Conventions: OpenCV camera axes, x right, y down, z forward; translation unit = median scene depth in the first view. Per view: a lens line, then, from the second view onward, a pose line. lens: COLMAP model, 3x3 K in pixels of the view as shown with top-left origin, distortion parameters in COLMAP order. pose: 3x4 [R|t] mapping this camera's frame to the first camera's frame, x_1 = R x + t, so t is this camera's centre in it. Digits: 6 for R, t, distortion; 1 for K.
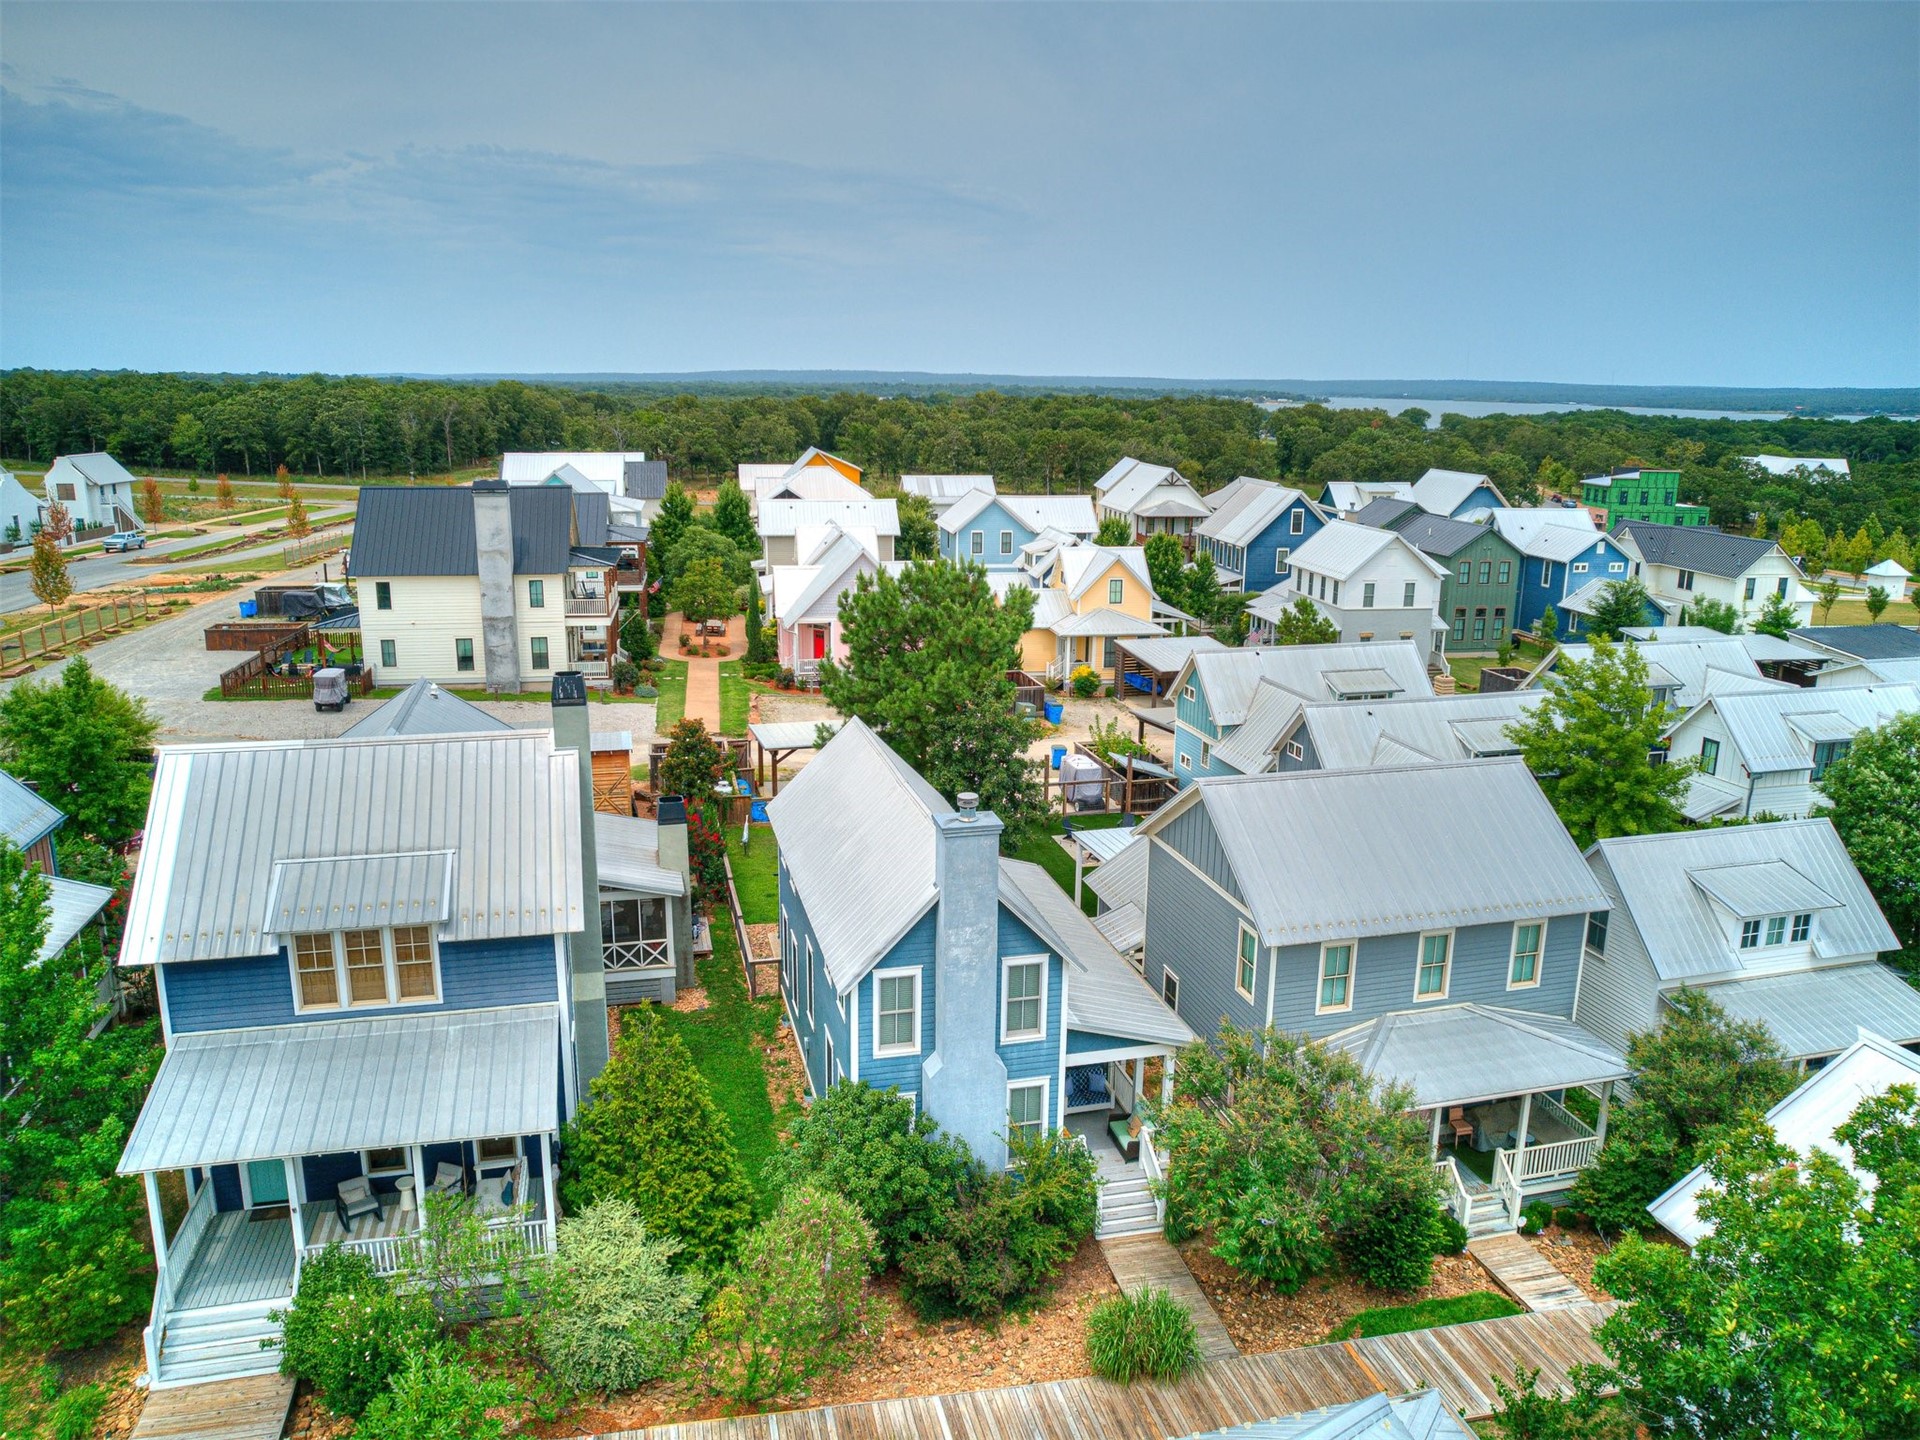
lens RADIAL K [[1379.8, 0, 957.8], [0, 1379.8, 706.2], [0, 0, 1]] dist [-0.071681, 0.061903]
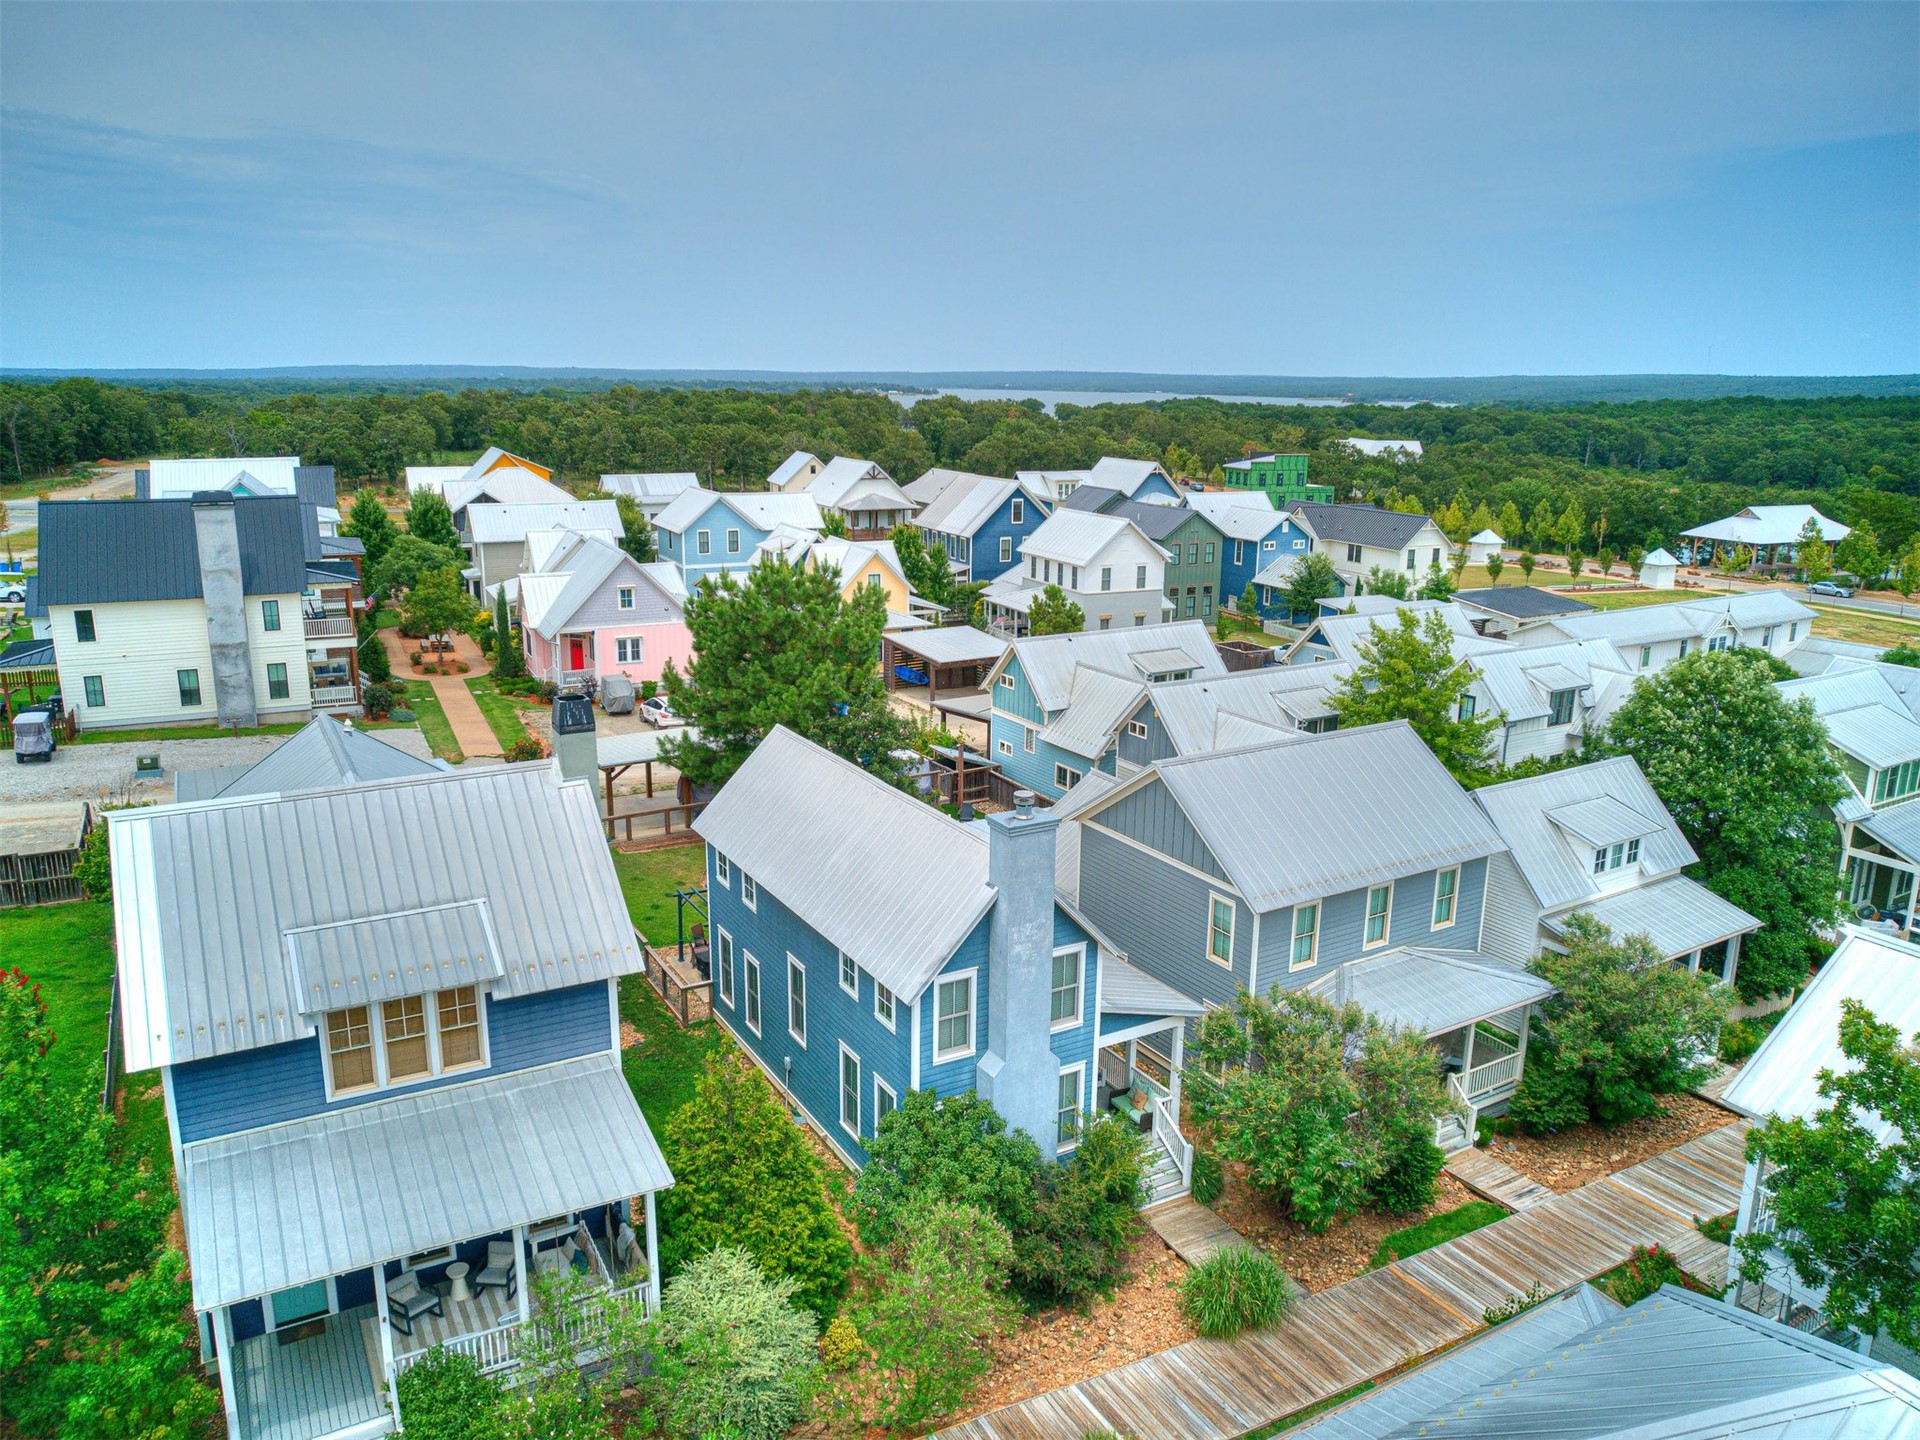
lens RADIAL K [[1379.8, 0, 955.1], [0, 1379.8, 709.7], [0, 0, 1]] dist [-0.071681, 0.061903]
pose [[0.962462, -0.064696, 0.263594, -0.229433], [0.062803, 0.997904, 0.015611, -0.011587], [-0.264052, 0.001530, 0.964507, 0.030112]]
